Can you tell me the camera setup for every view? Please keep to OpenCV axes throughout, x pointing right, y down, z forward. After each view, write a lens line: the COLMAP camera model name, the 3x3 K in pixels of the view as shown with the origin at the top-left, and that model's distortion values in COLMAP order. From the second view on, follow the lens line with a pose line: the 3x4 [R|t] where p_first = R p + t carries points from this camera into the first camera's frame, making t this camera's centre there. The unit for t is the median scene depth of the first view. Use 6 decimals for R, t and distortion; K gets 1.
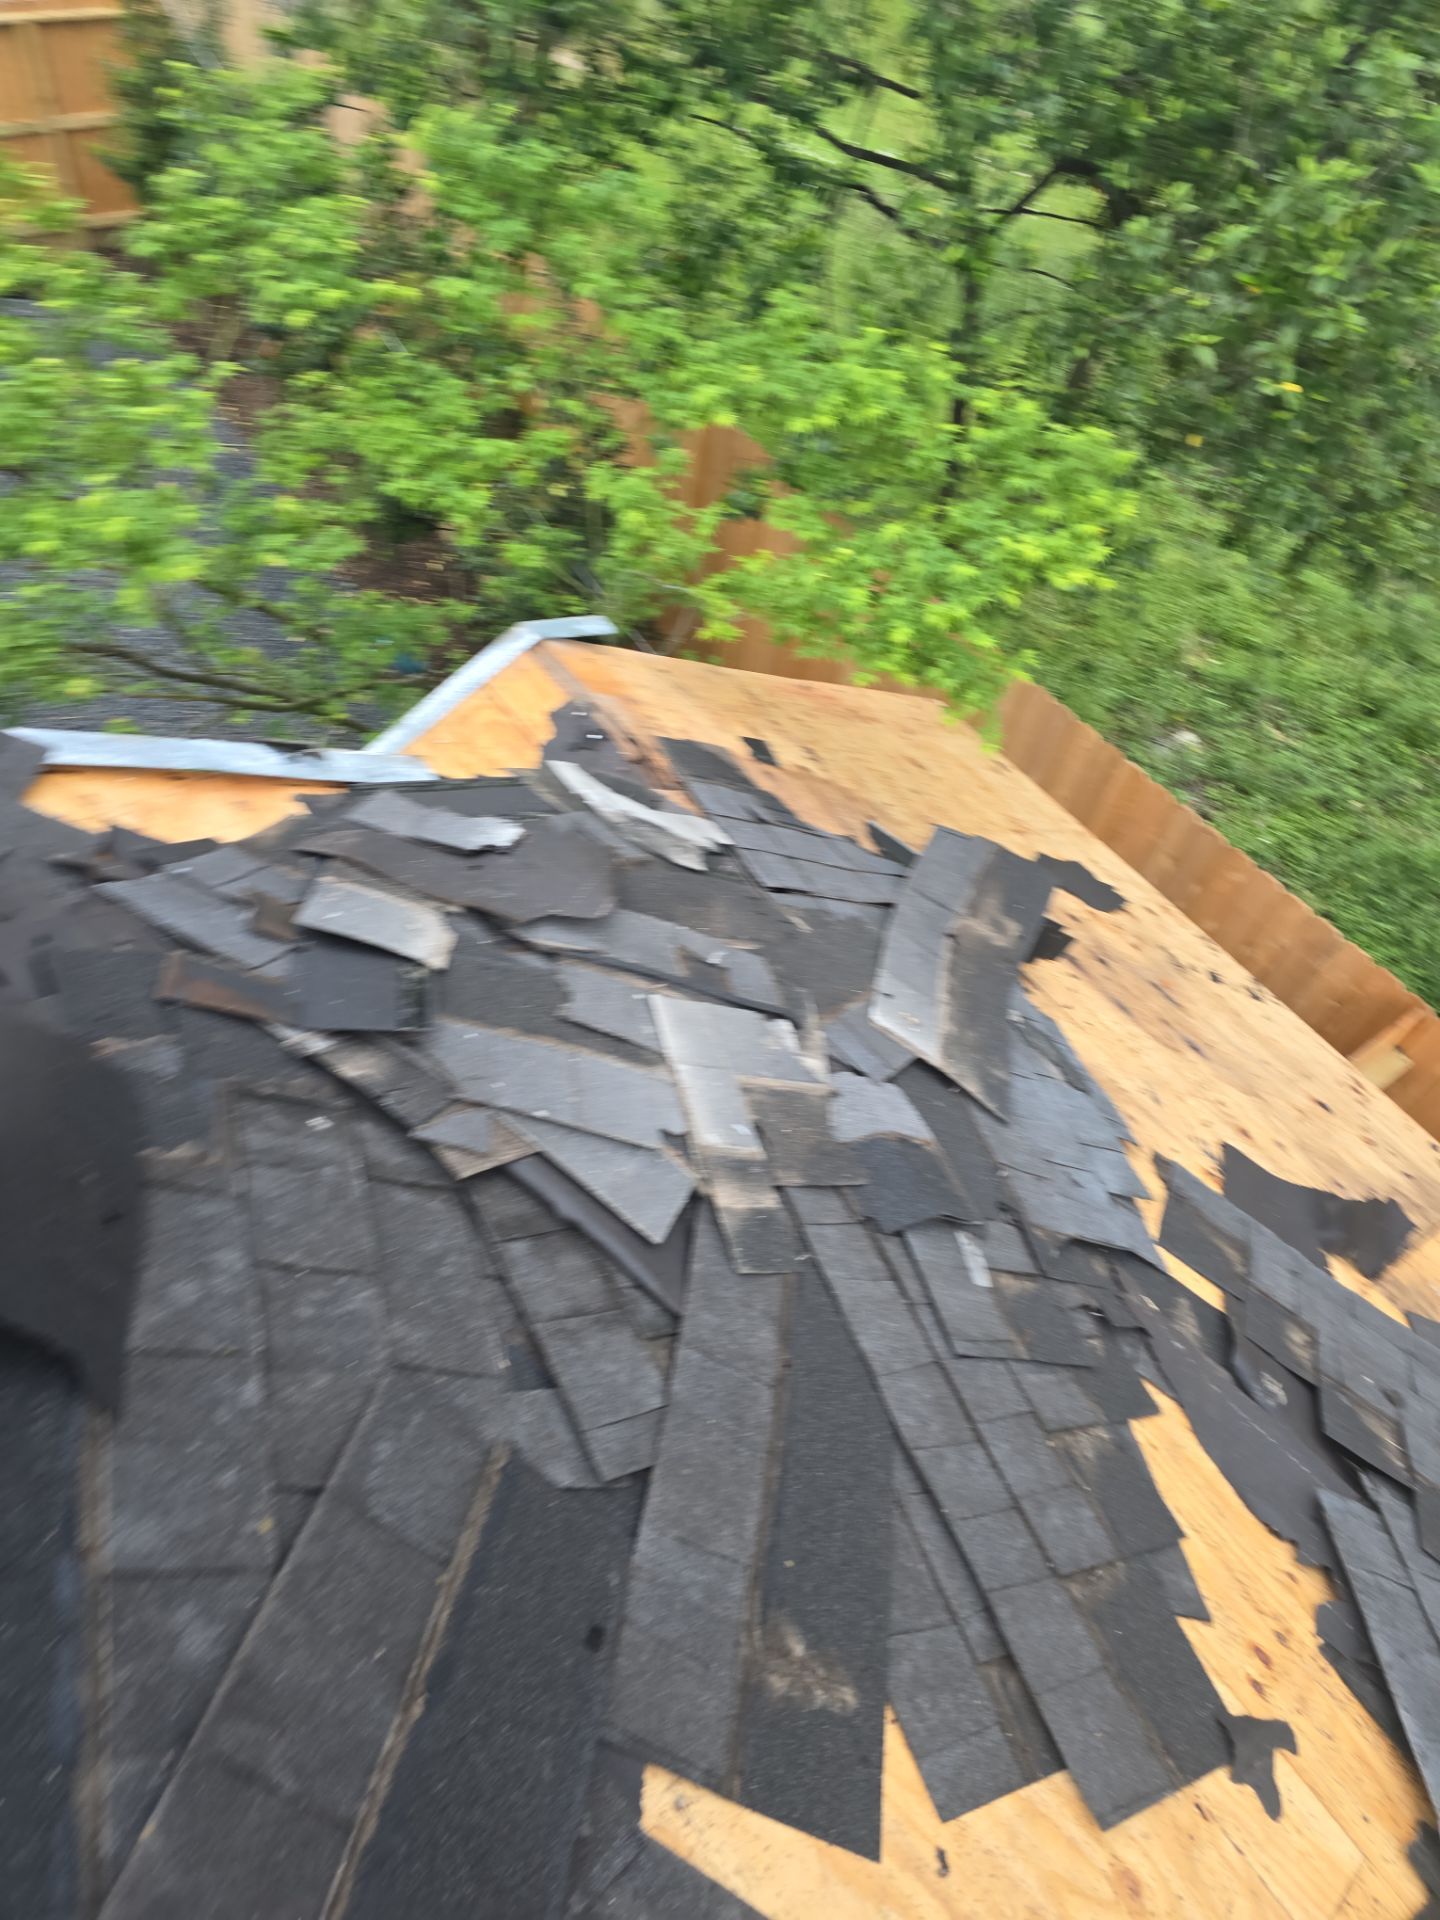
lens RADIAL K [[1212.8, 0, 661.5], [0, 1212.8, 839.3], [0, 0, 1]] dist [0.104376, -0.047219]
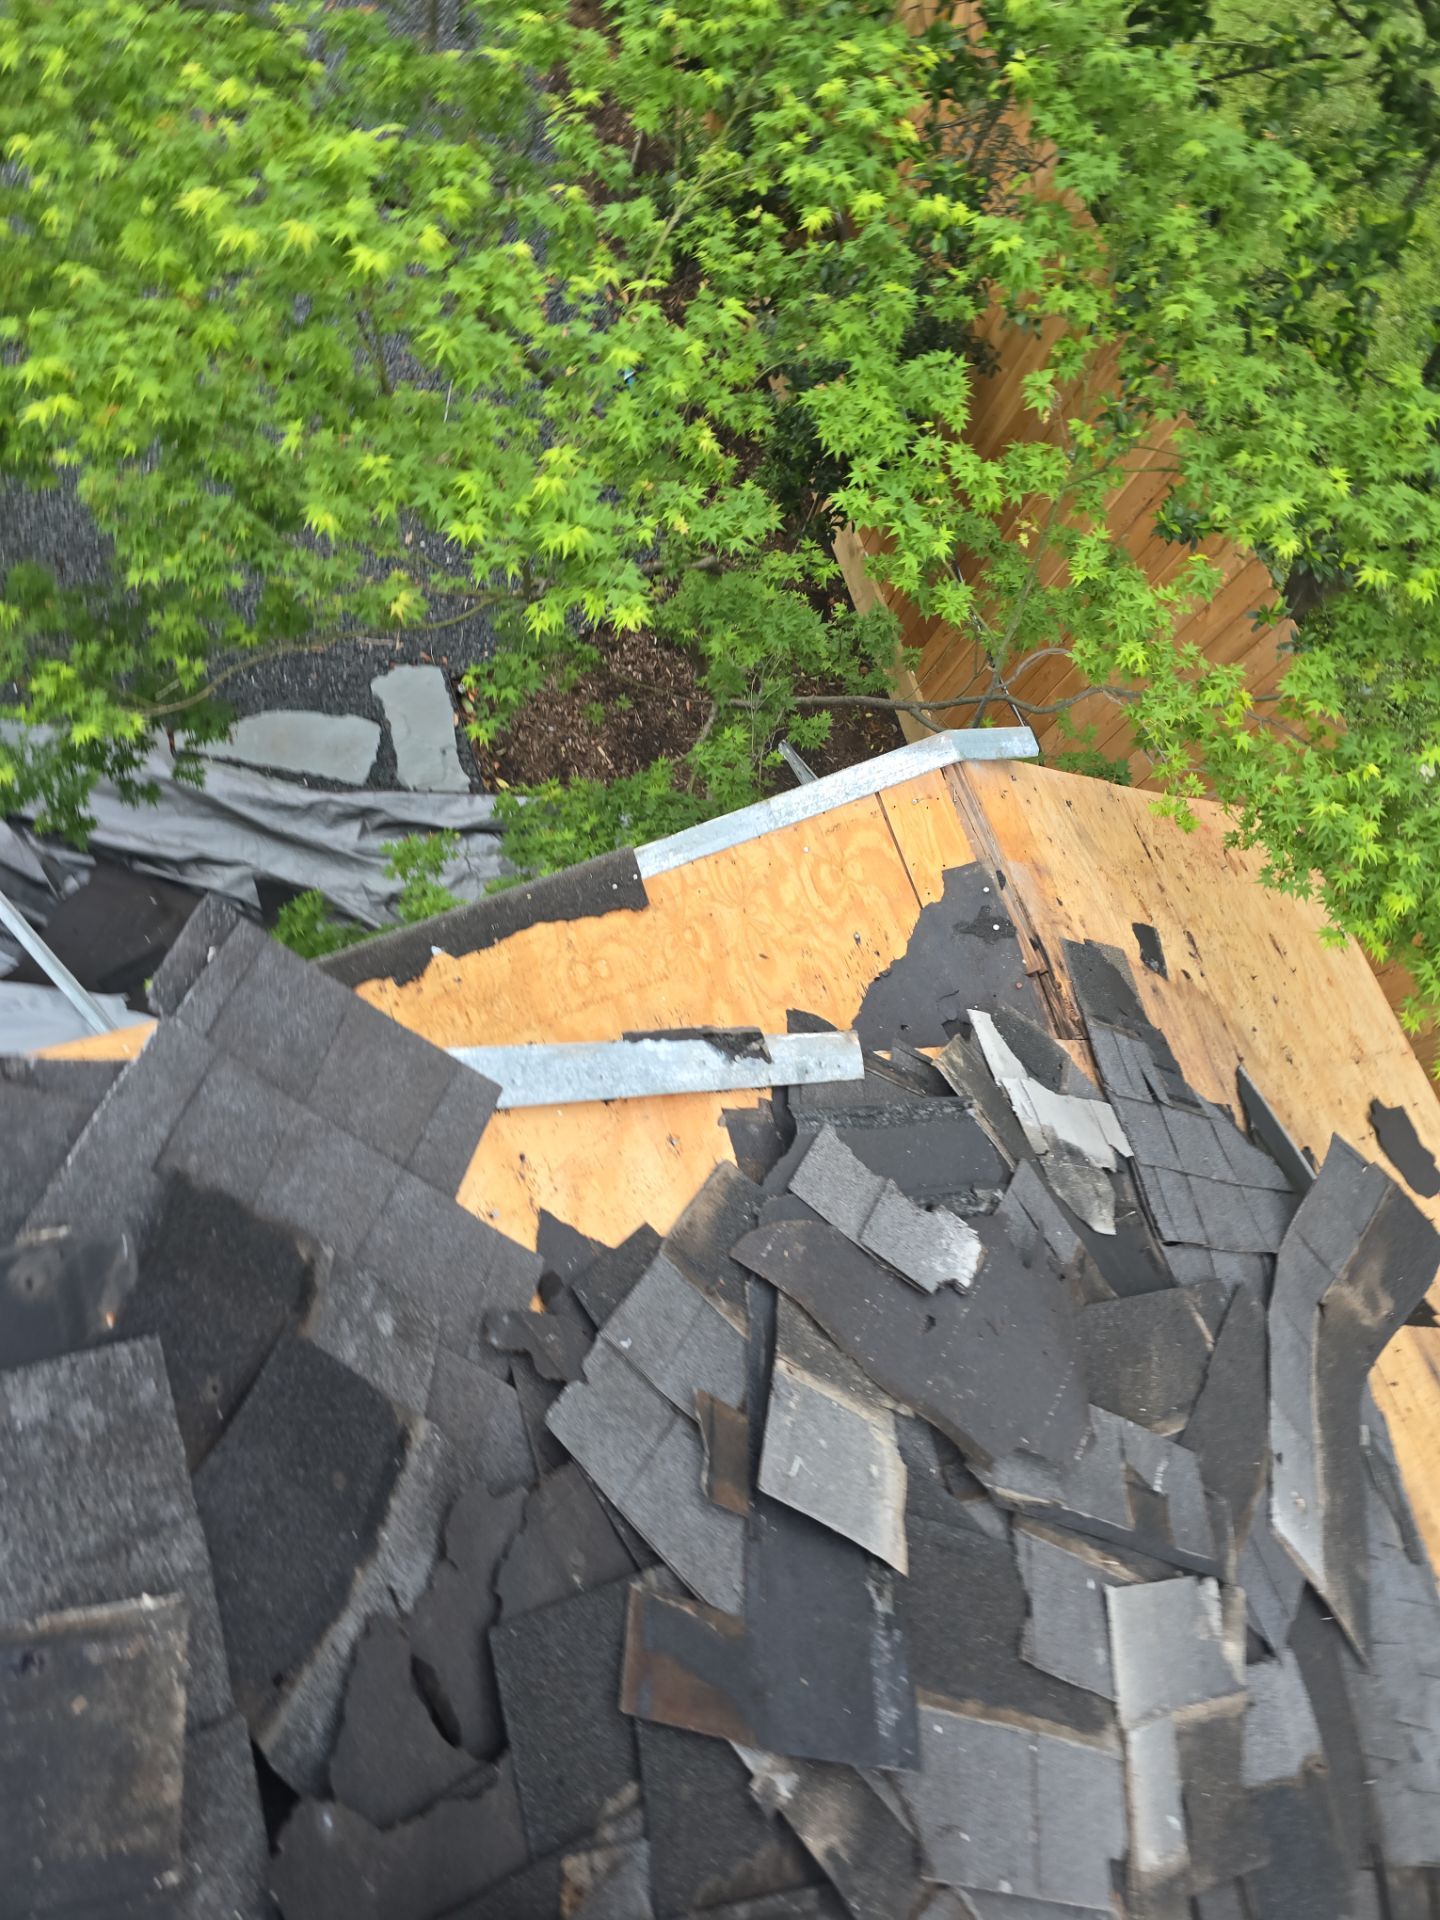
lens RADIAL K [[1269.2, 0, 720.0], [0, 1269.2, 960.0], [0, 0, 1]] dist [0.065658, -0.051637]
pose [[0.940897, 0.338417, -0.013690, -0.203230], [-0.326410, 0.916818, 0.230002, -0.193263], [0.090388, -0.211939, 0.973094, 0.147347]]
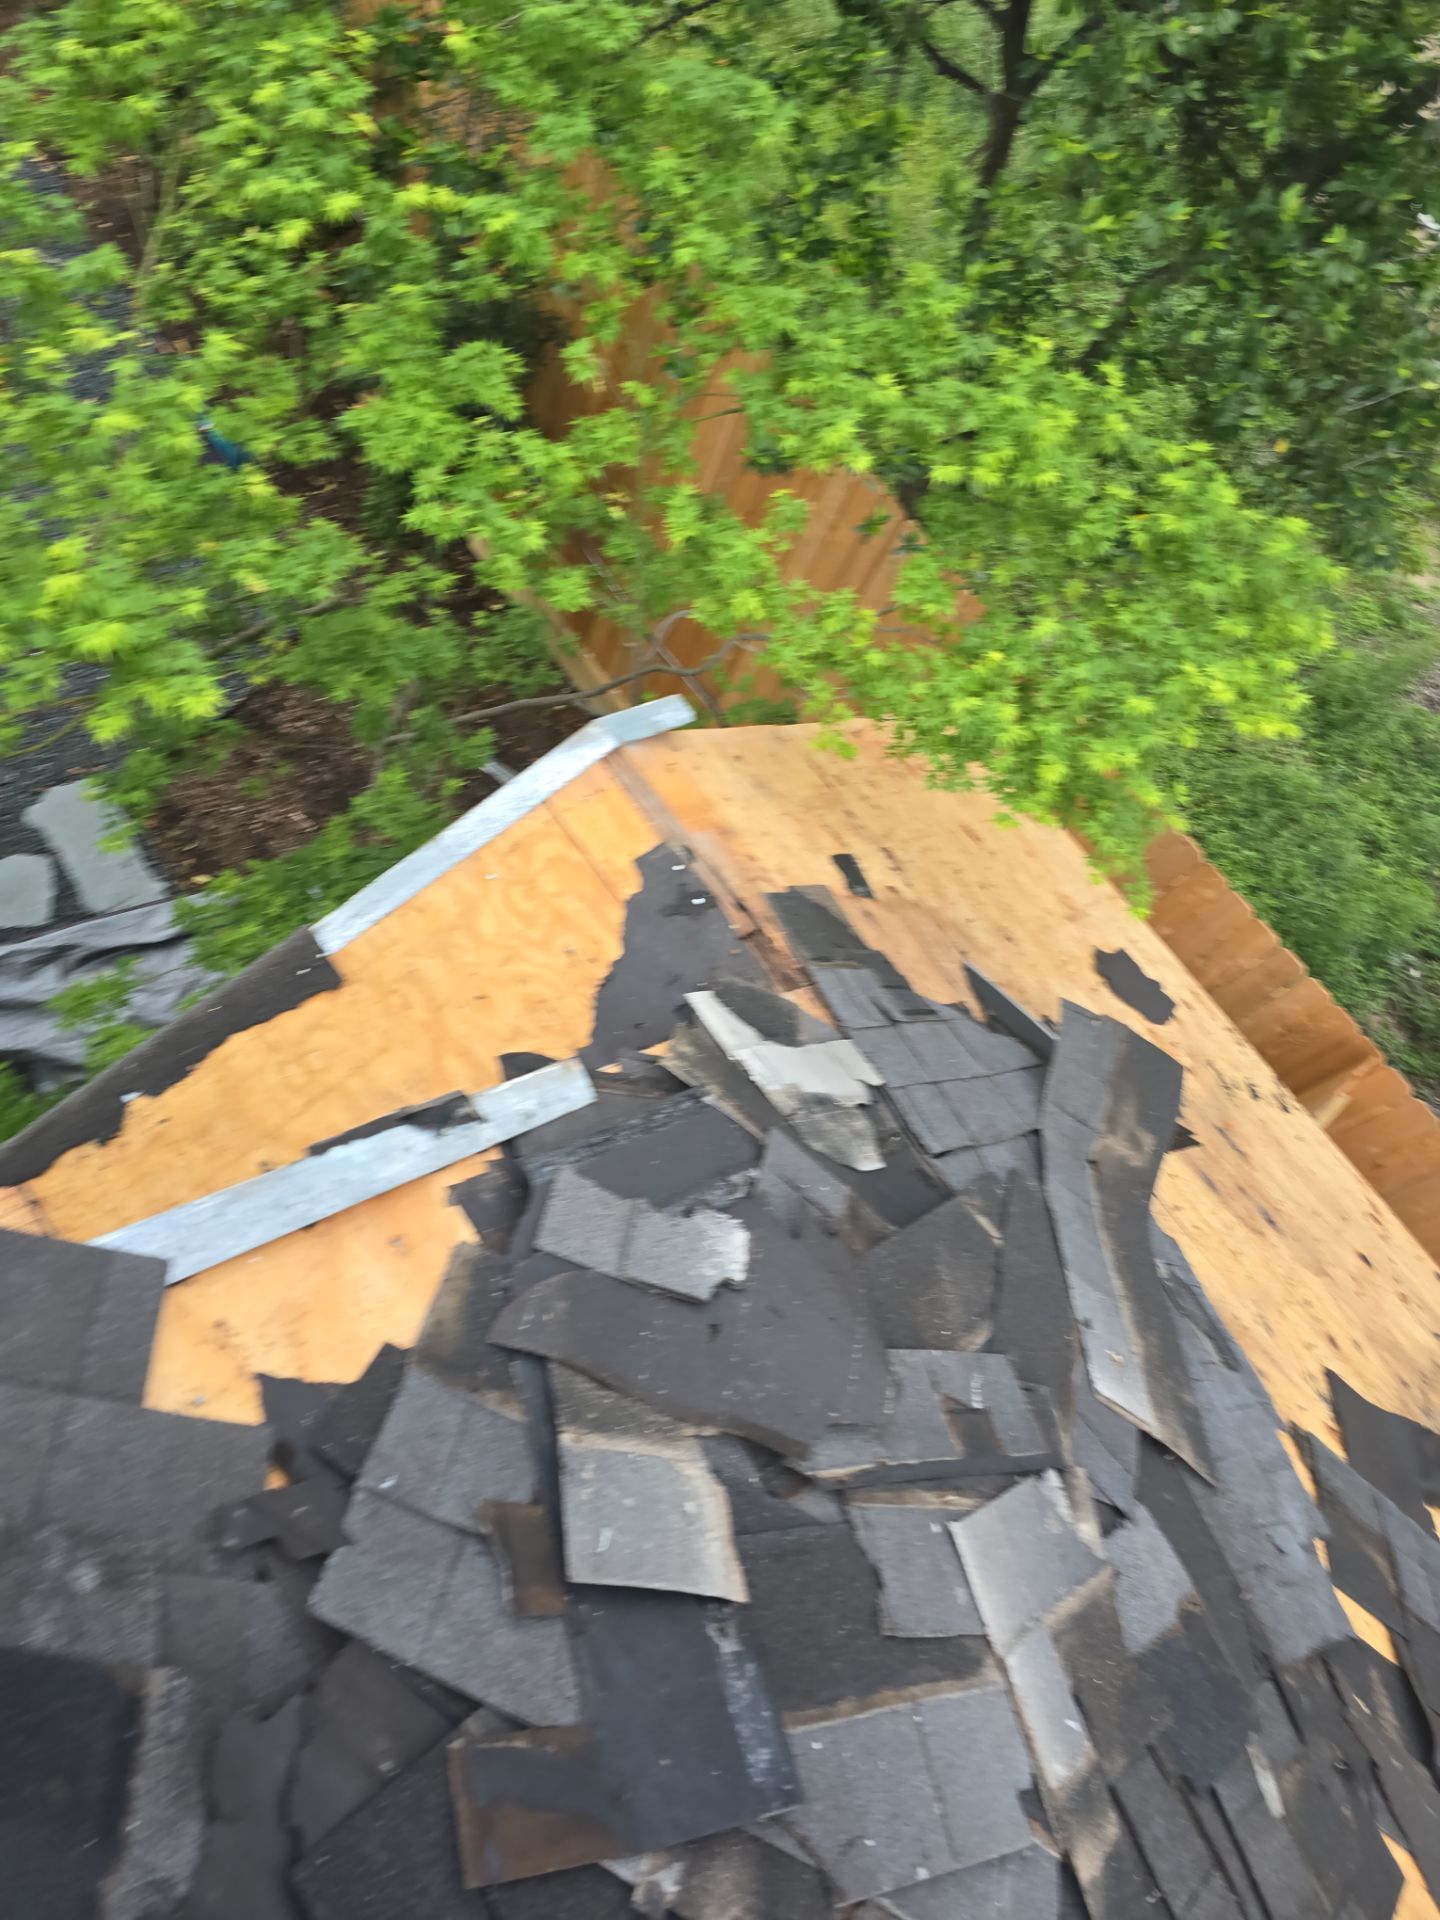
lens RADIAL K [[1276.2, 0, 707.4], [0, 1276.2, 973.0], [0, 0, 1]] dist [0.070181, -0.048741]
pose [[0.987007, 0.049062, 0.153001, -0.169904], [-0.080803, 0.974630, 0.208728, -0.208444], [-0.138879, -0.218379, 0.965931, 0.169343]]
